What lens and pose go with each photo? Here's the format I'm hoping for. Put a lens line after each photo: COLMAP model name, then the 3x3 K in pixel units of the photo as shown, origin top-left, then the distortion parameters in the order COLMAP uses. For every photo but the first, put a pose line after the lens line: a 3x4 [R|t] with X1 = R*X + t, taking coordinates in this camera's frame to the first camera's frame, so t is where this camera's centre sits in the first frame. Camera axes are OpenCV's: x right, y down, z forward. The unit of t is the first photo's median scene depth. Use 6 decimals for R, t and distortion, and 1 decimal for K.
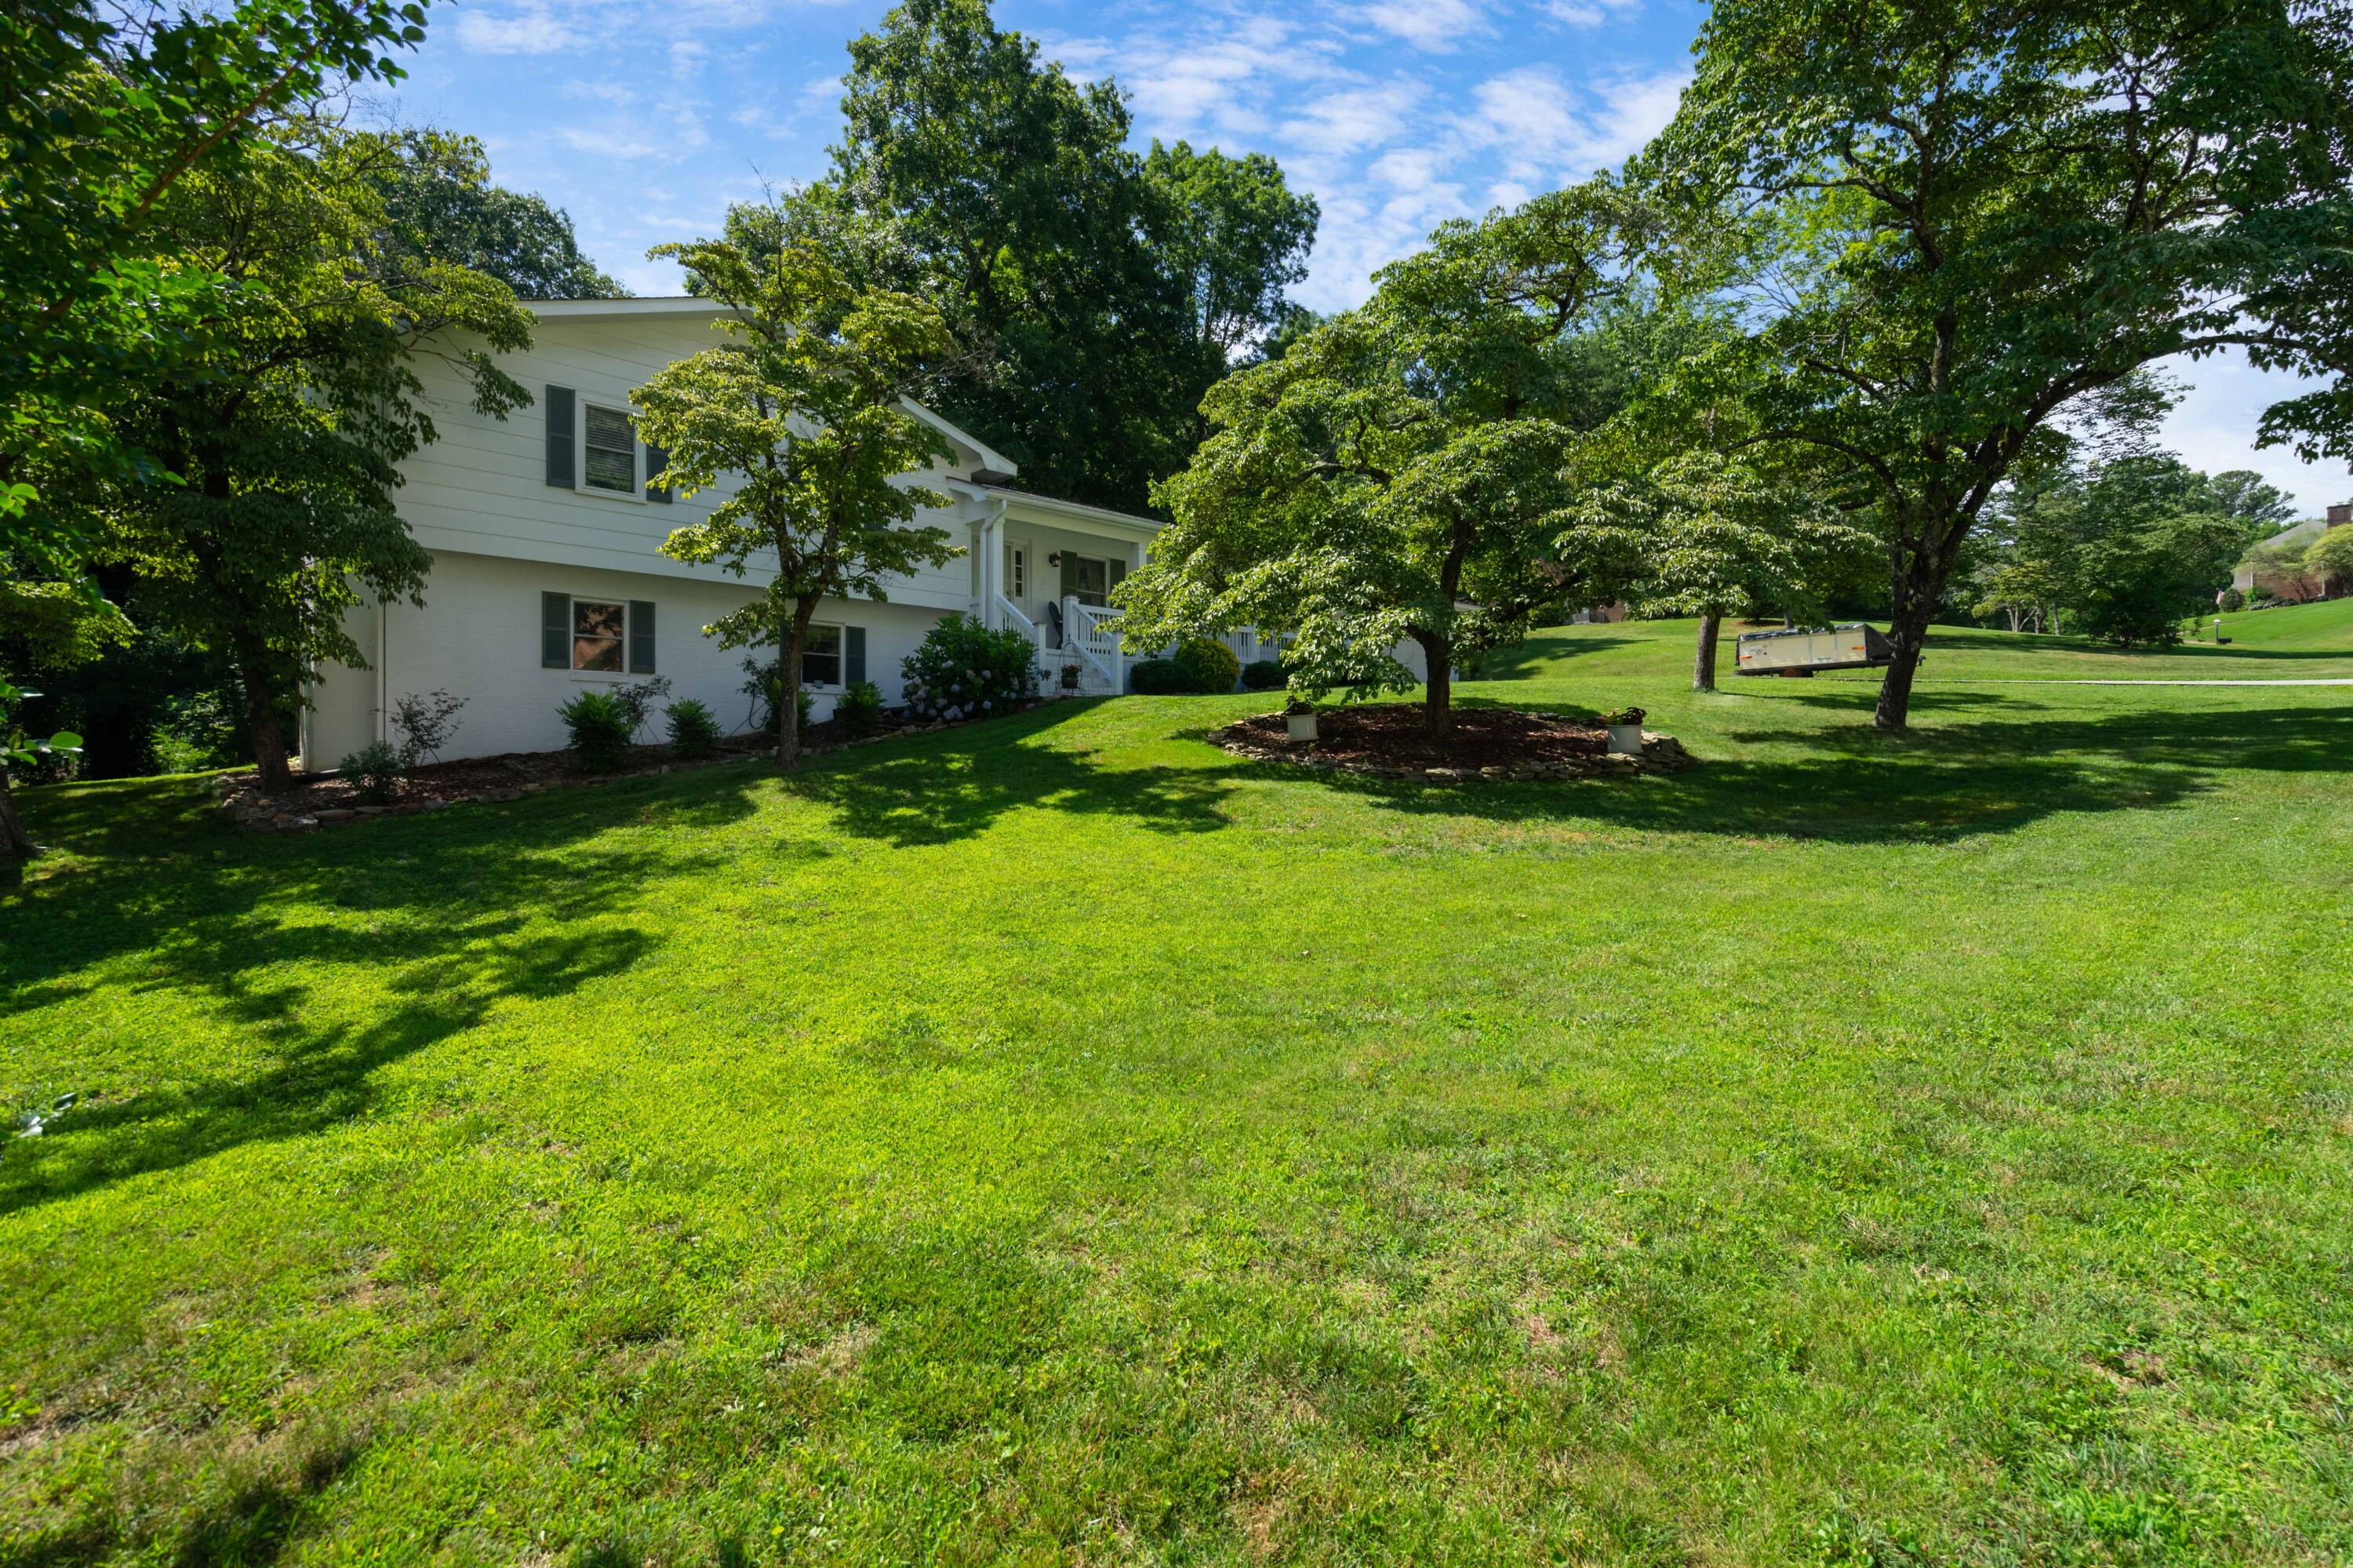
lens RADIAL K [[1080.2, 0, 1176.2], [0, 1080.2, 778.2], [0, 0, 1]] dist [0.002204, -0.000571]
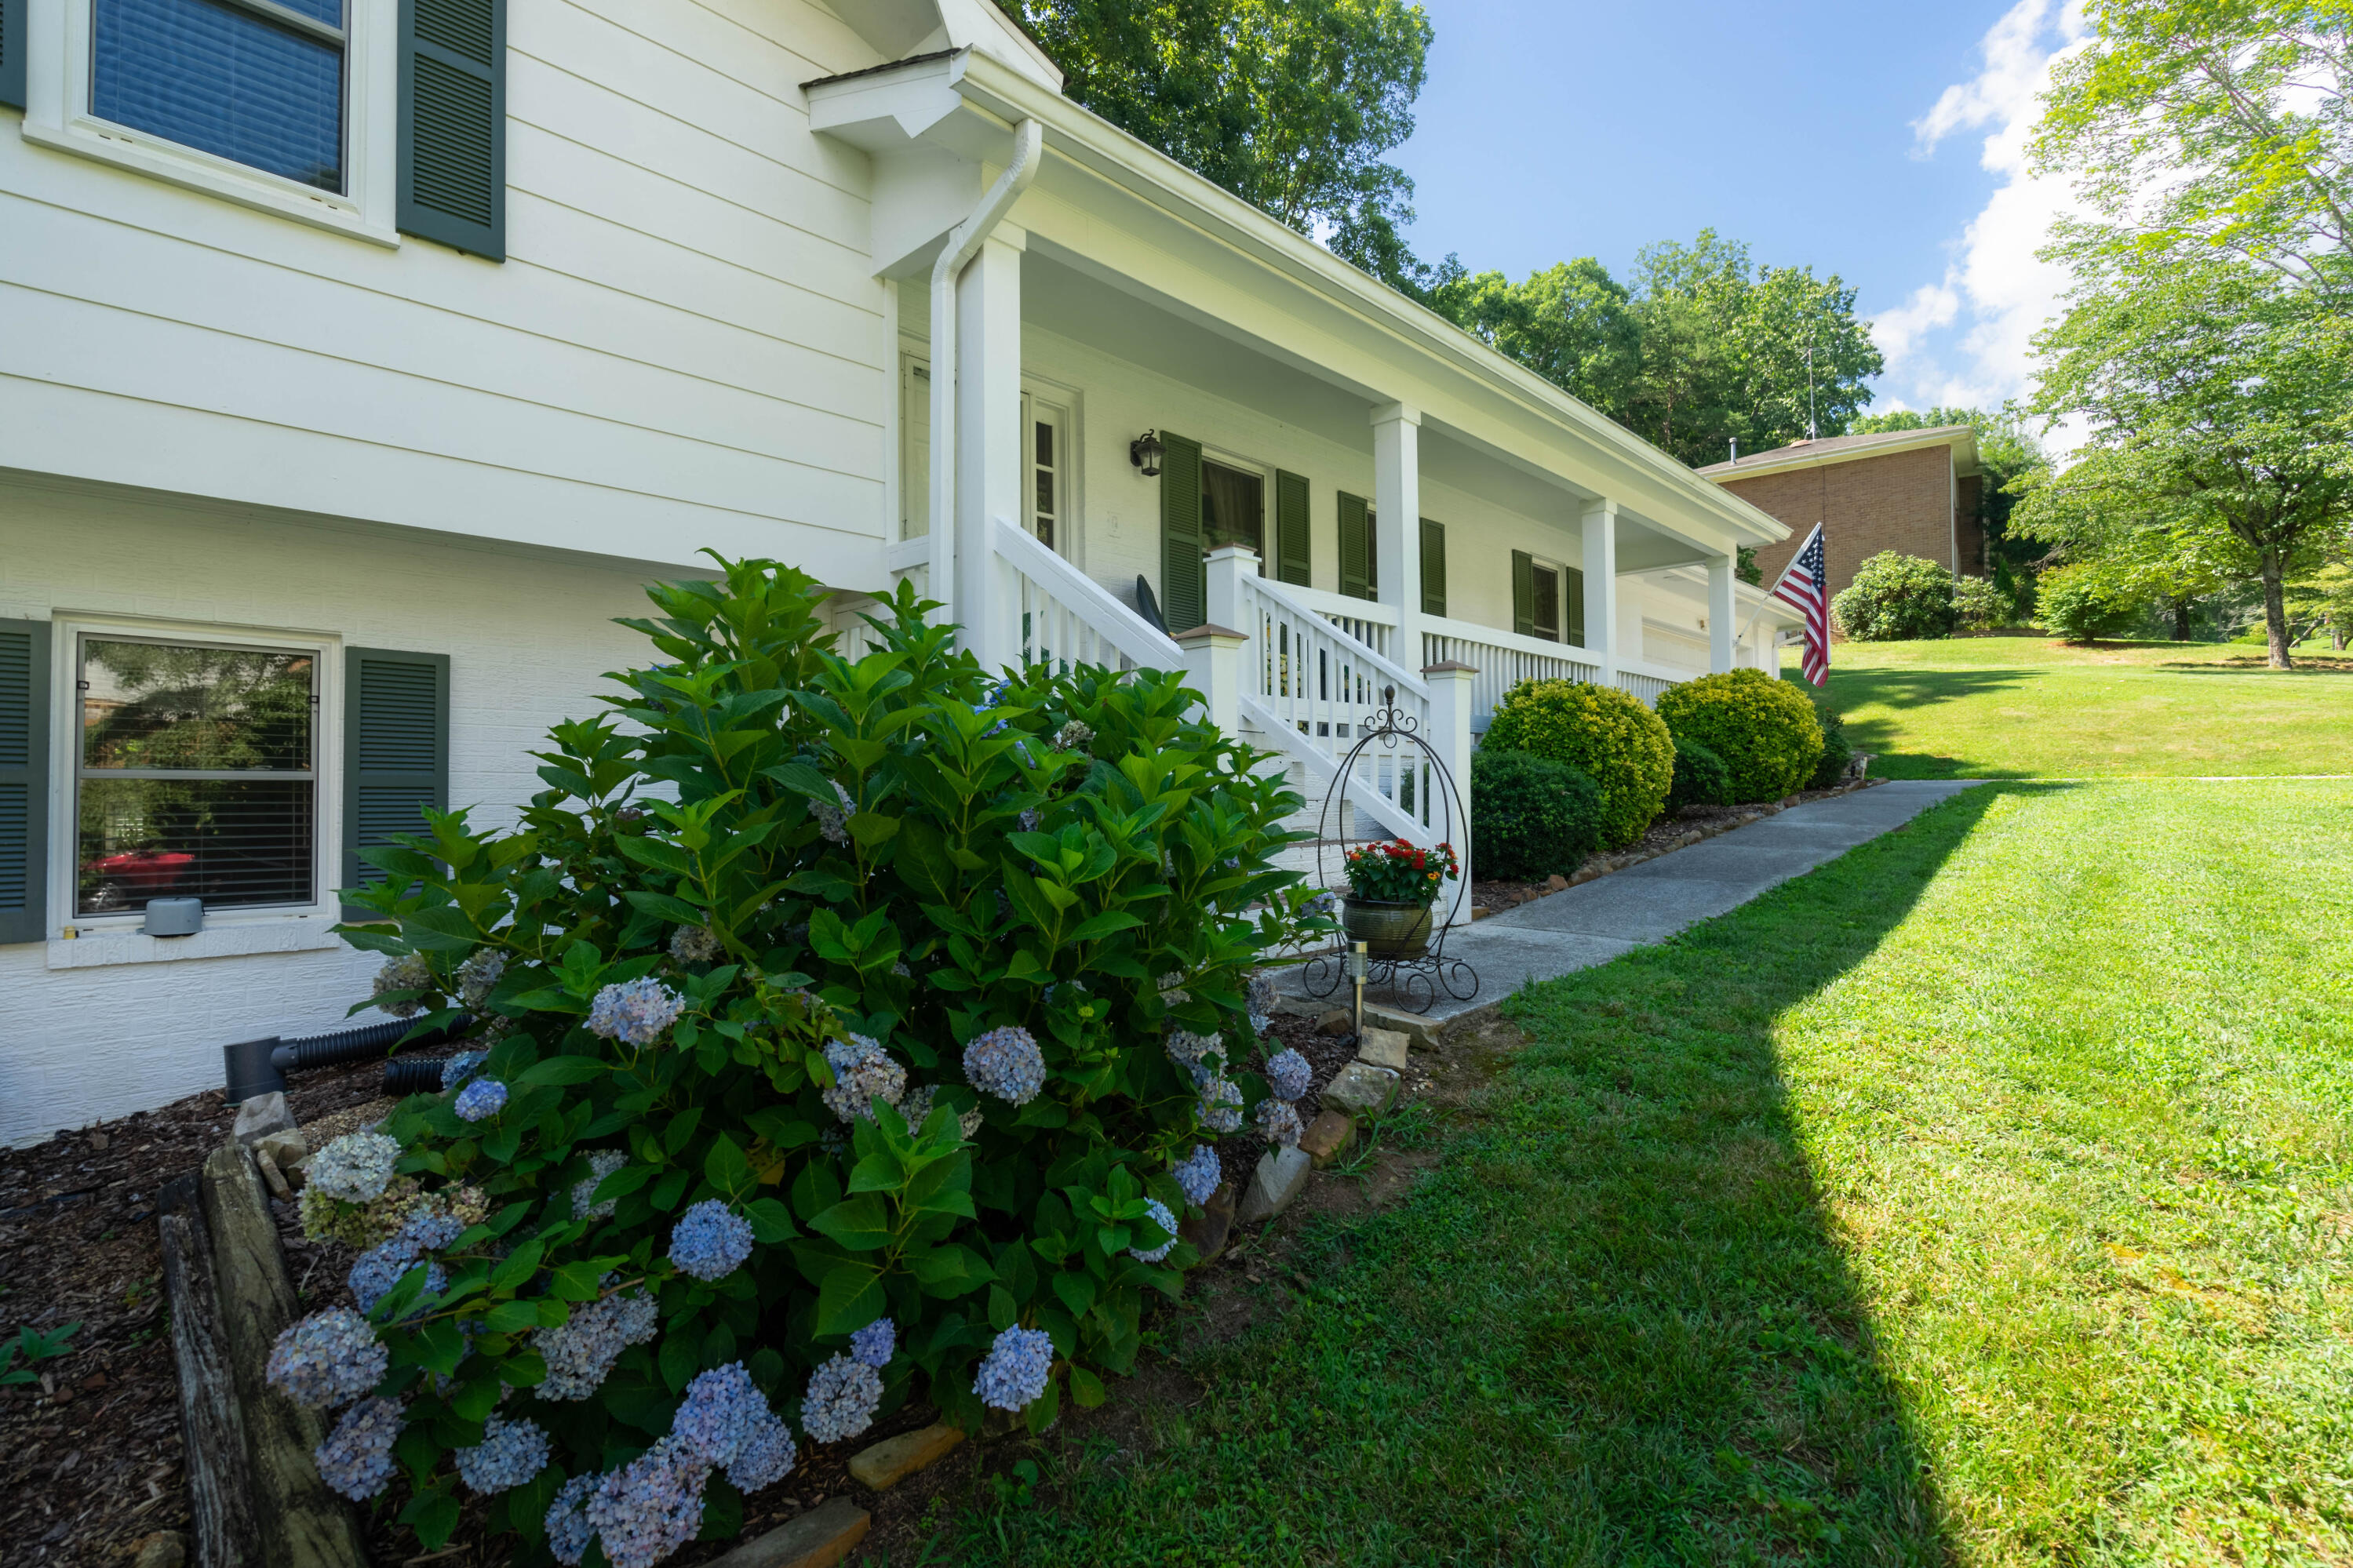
lens RADIAL K [[1080.0, 0, 1167.6], [0, 1080.0, 780.9], [0, 0, 1]] dist [0.002204, -0.000571]
pose [[0.998878, -0.004133, 0.047171, -0.124215], [0.005064, 0.999794, -0.019639, -0.094069], [-0.047081, 0.019856, 0.998694, 0.671143]]
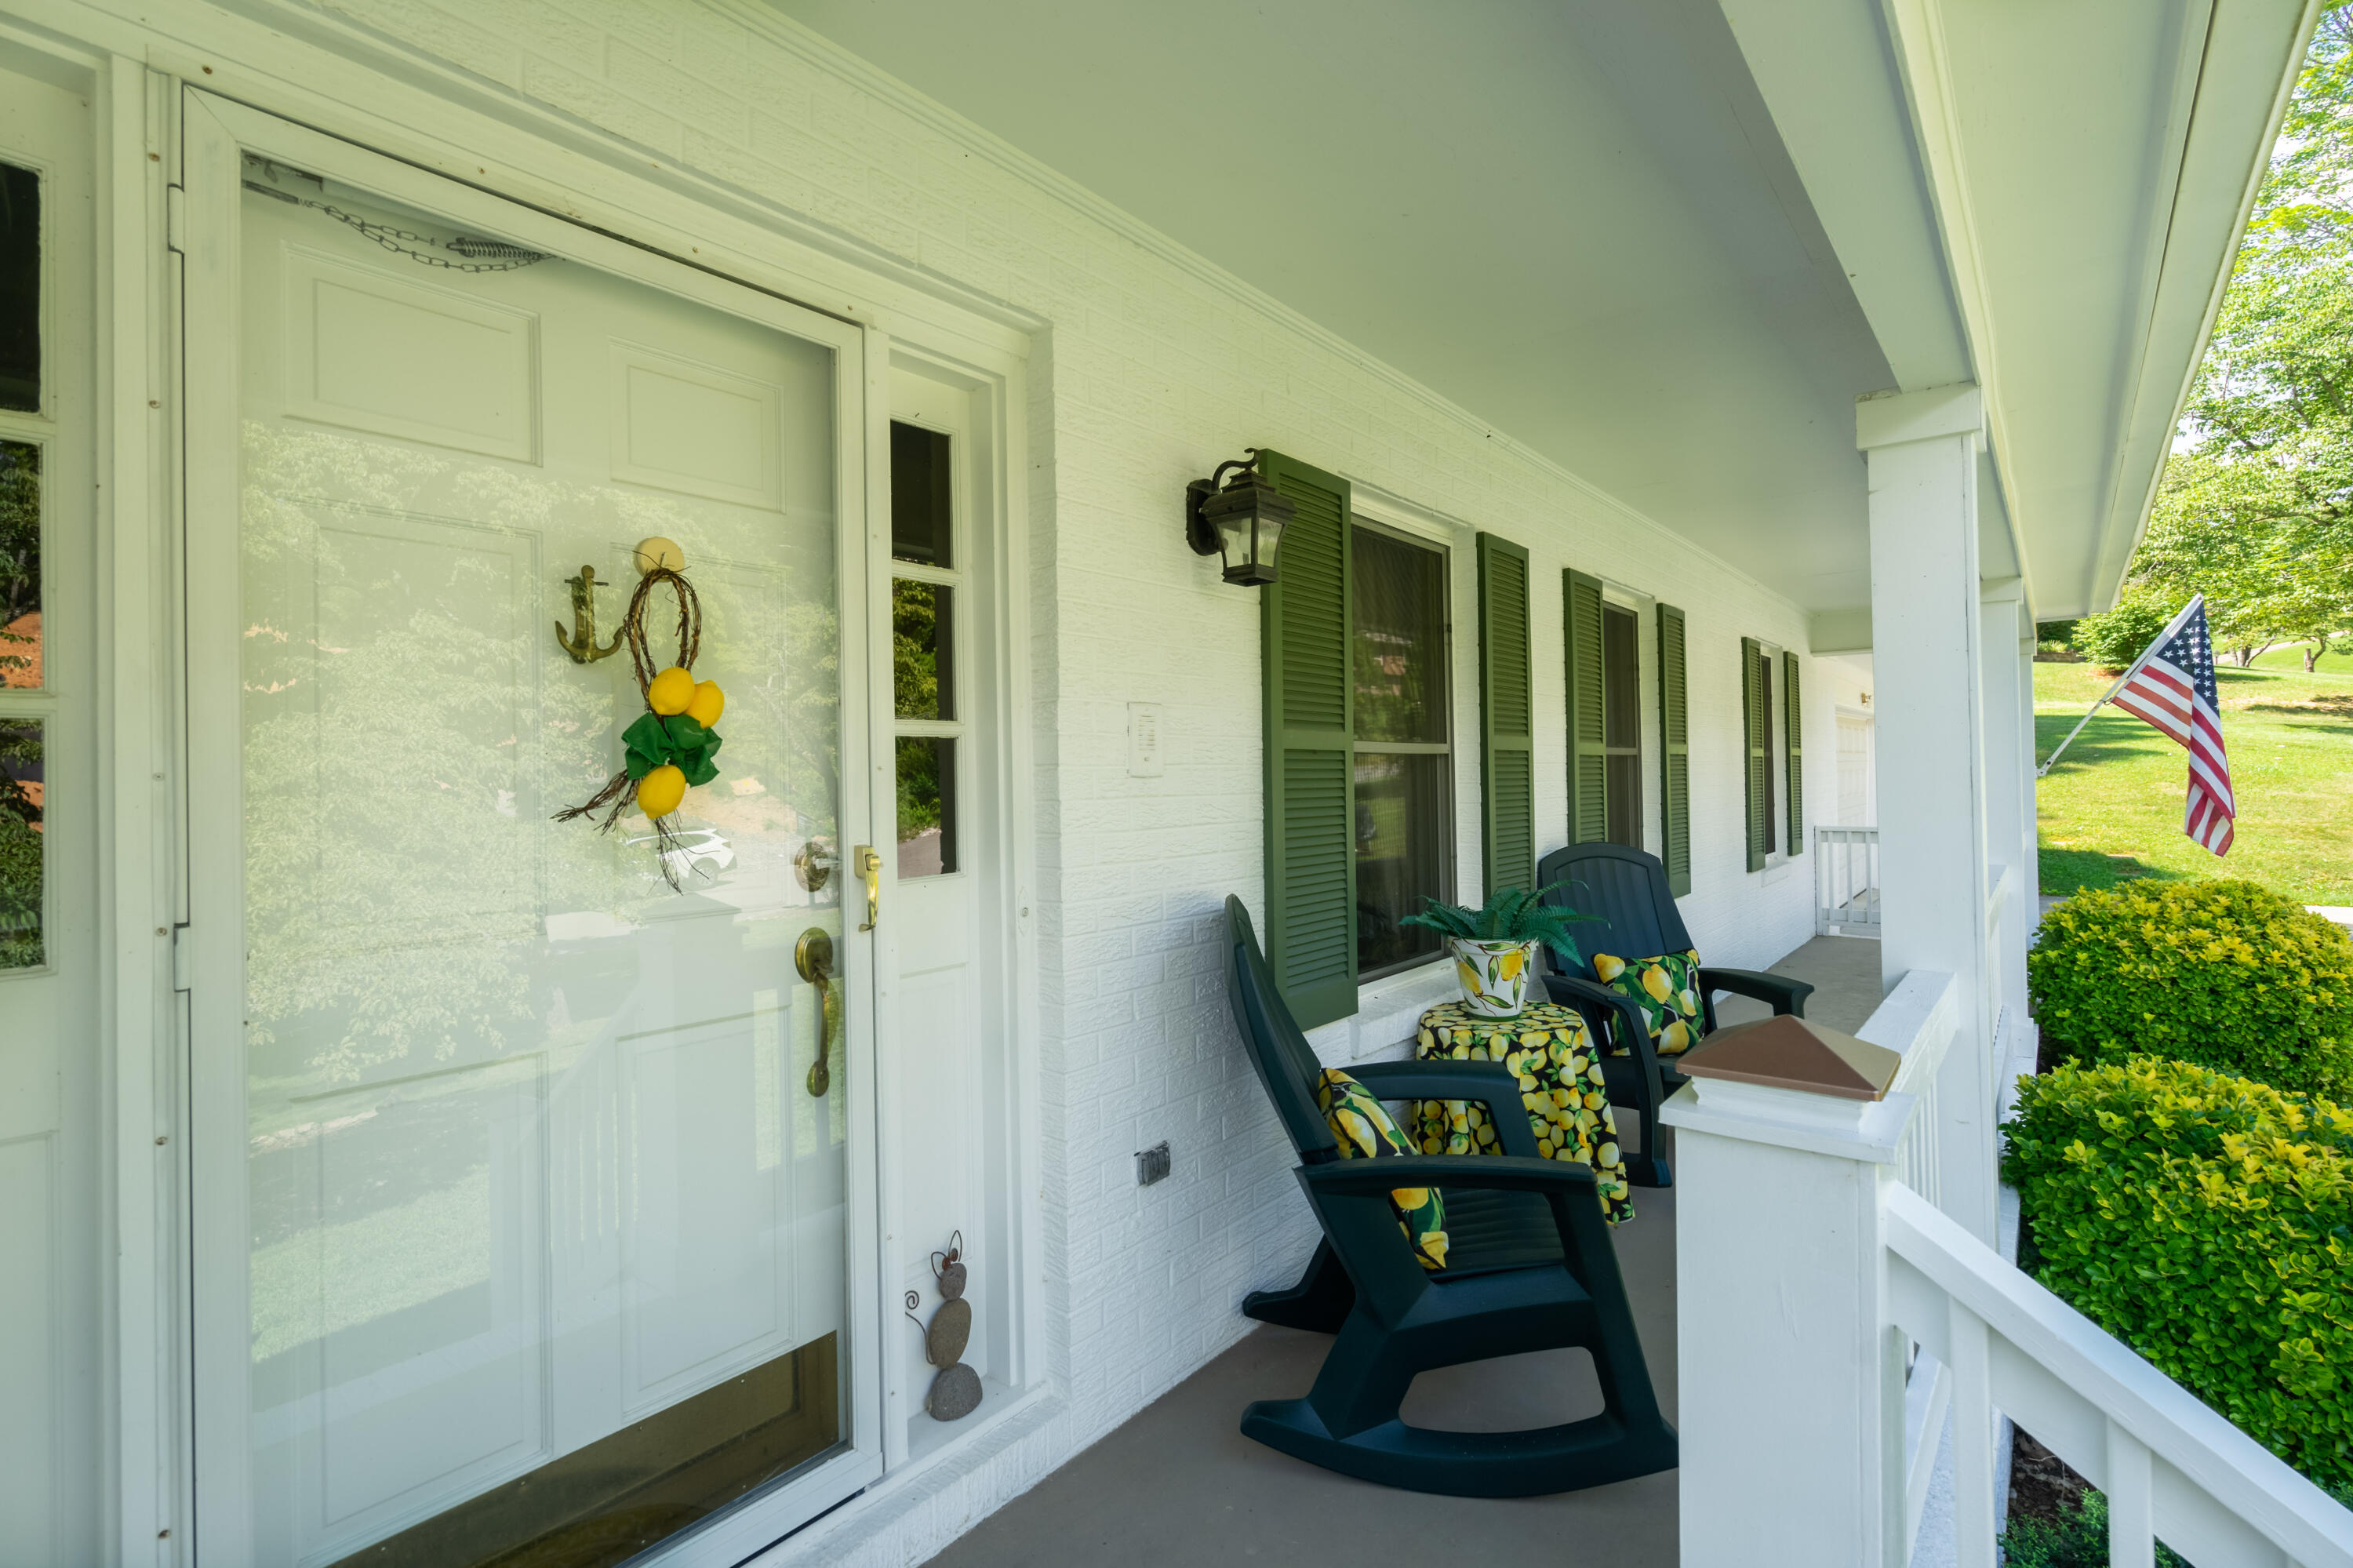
lens RADIAL K [[1080.2, 0, 1184.4], [0, 1080.2, 778.8], [0, 0, 1]] dist [0.002204, -0.000571]
pose [[0.992495, -0.008860, 0.121964, -0.134278], [0.009959, 0.999915, -0.008406, -0.176632], [-0.121879, 0.009557, 0.992499, 0.899671]]
